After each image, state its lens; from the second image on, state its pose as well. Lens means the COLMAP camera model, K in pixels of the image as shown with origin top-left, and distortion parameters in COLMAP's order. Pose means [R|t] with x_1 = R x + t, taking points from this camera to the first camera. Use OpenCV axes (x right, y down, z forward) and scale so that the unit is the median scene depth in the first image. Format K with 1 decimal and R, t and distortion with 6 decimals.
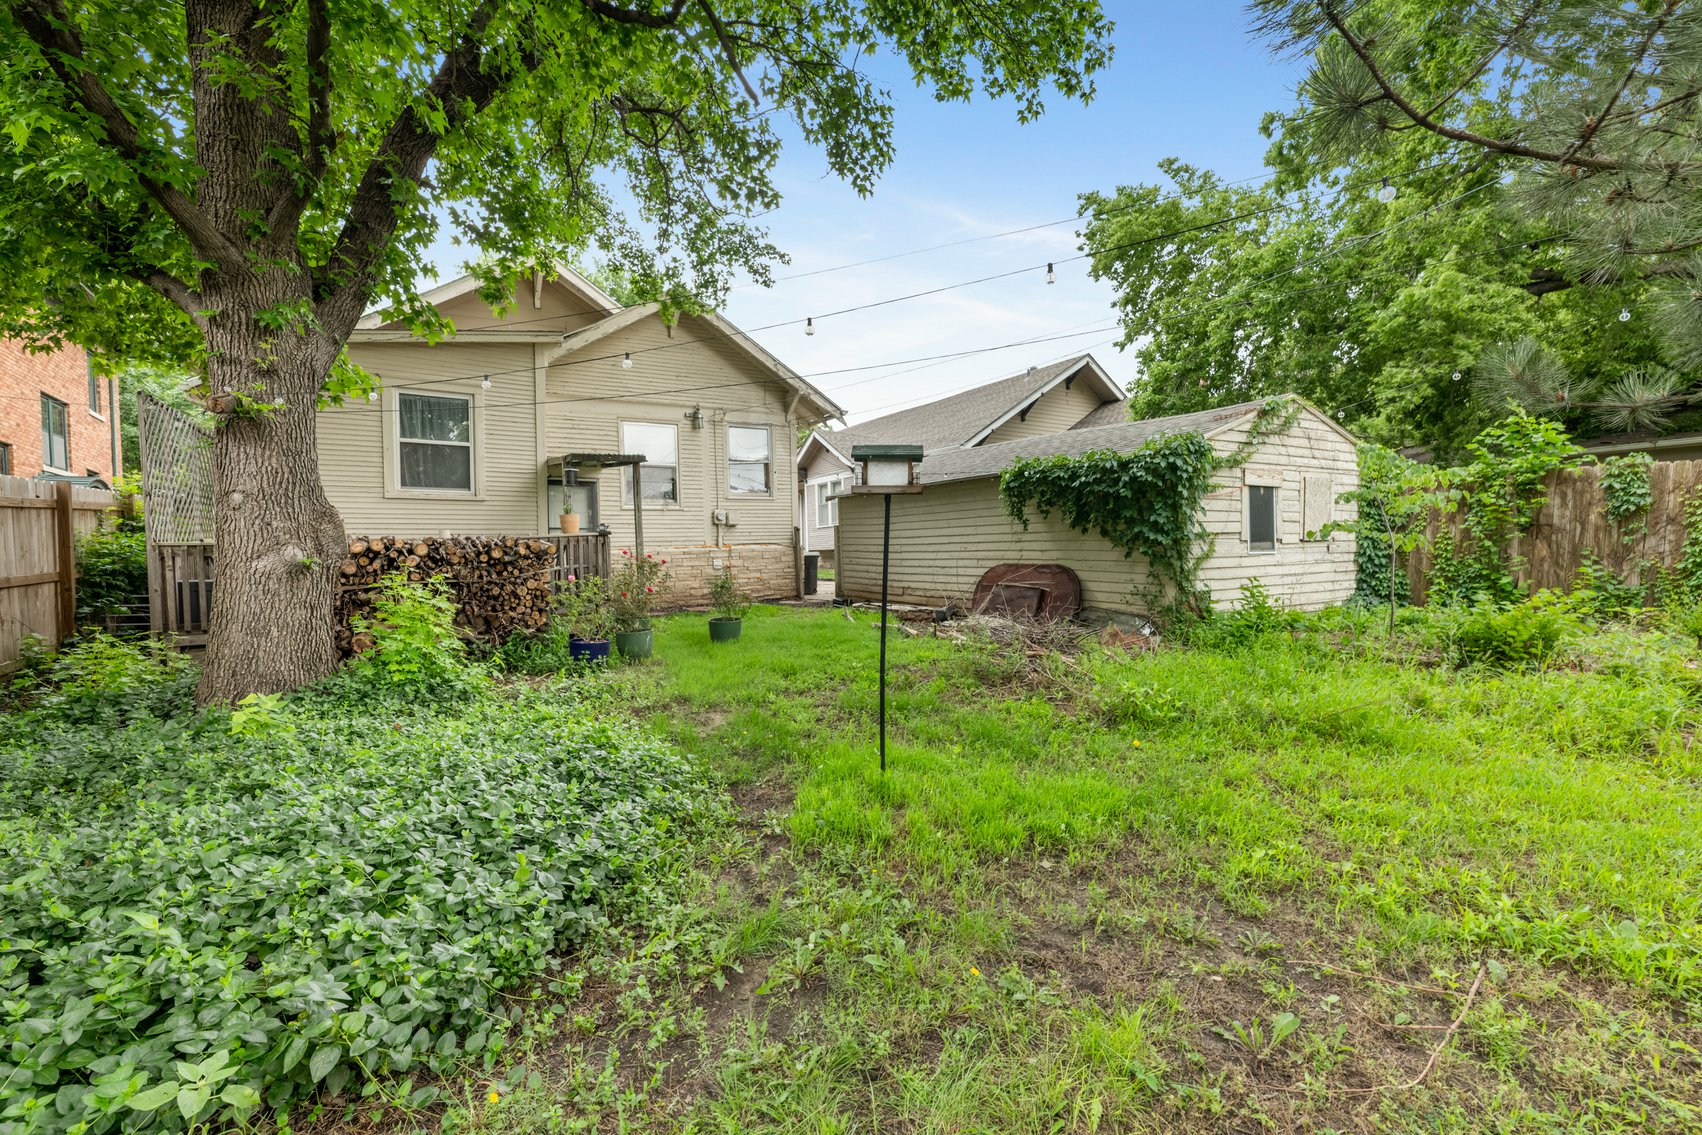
lens RADIAL K [[731.7, 0, 851.0], [0, 731.7, 565.3], [0, 0, 1]] dist [0.001416, -0.003623]
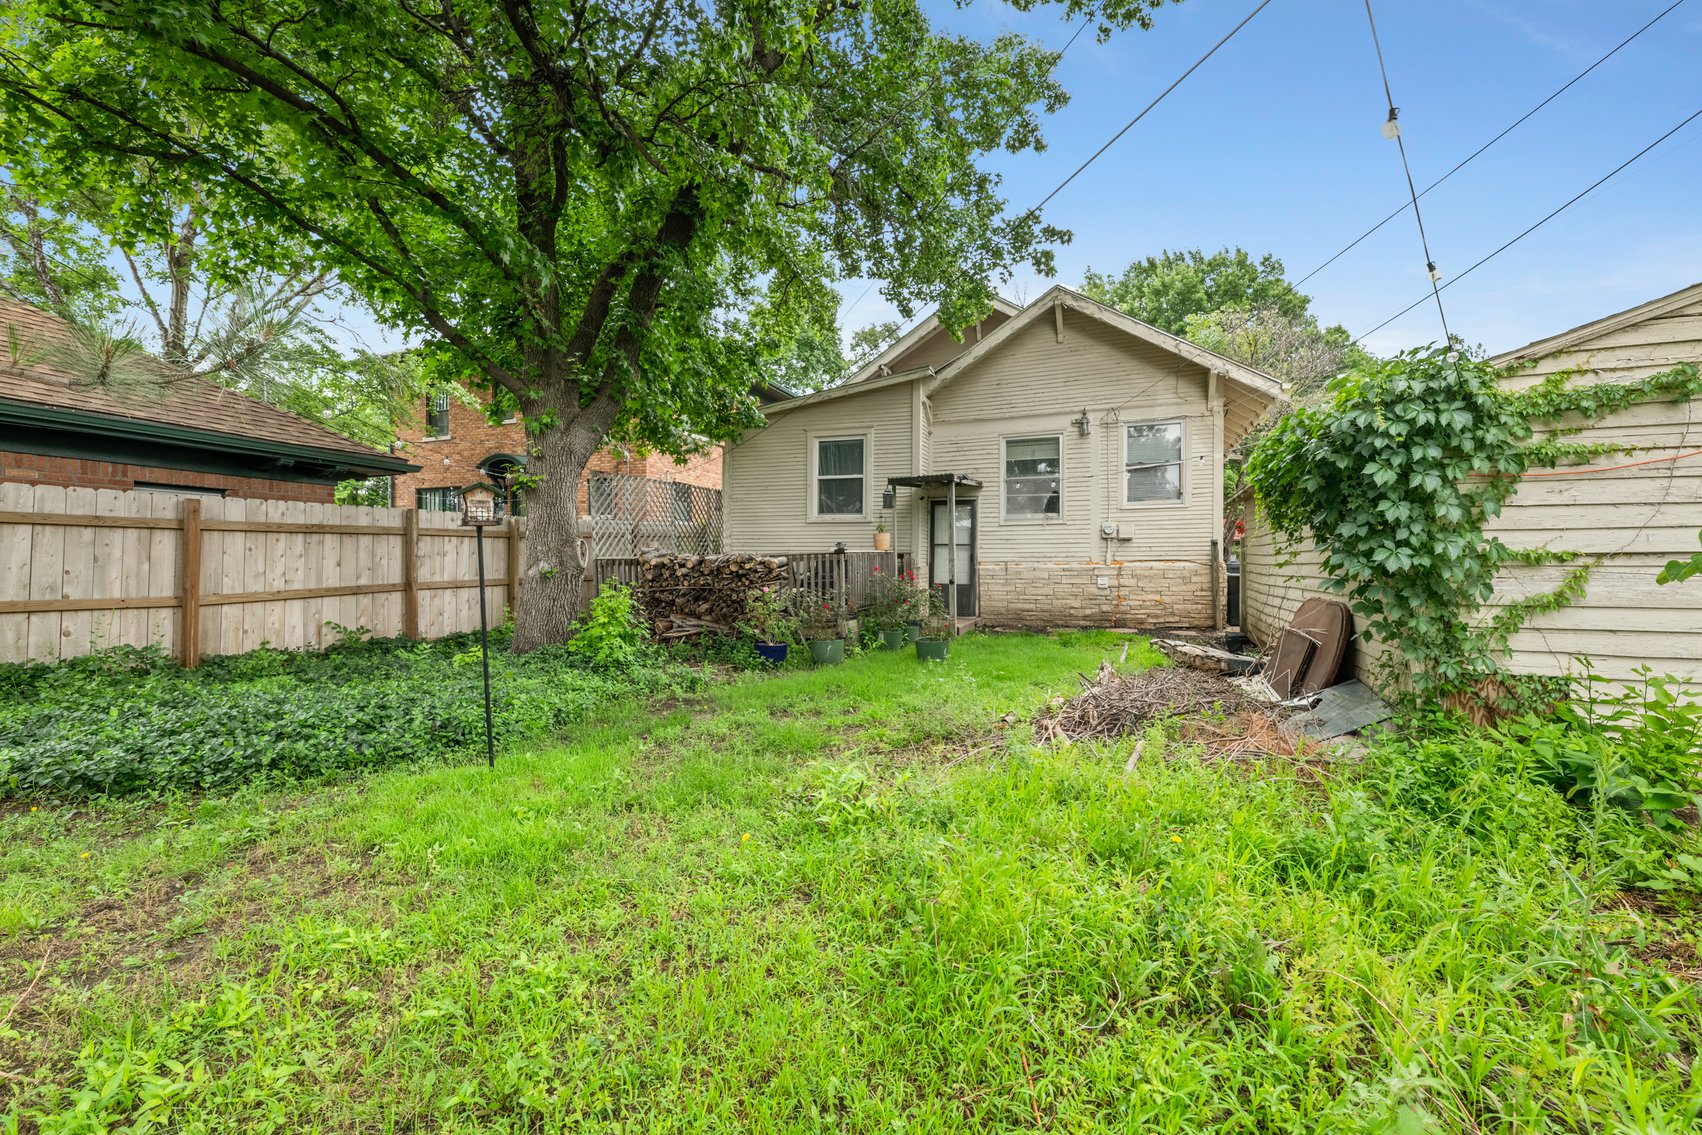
lens RADIAL K [[731.7, 0, 850.9], [0, 731.7, 560.8], [0, 0, 1]] dist [0.001416, -0.003623]
pose [[0.592288, 0.012080, -0.805636, 0.458488], [-0.029583, 0.999539, -0.006761, -0.017658], [0.805183, 0.027838, 0.592373, 0.281753]]
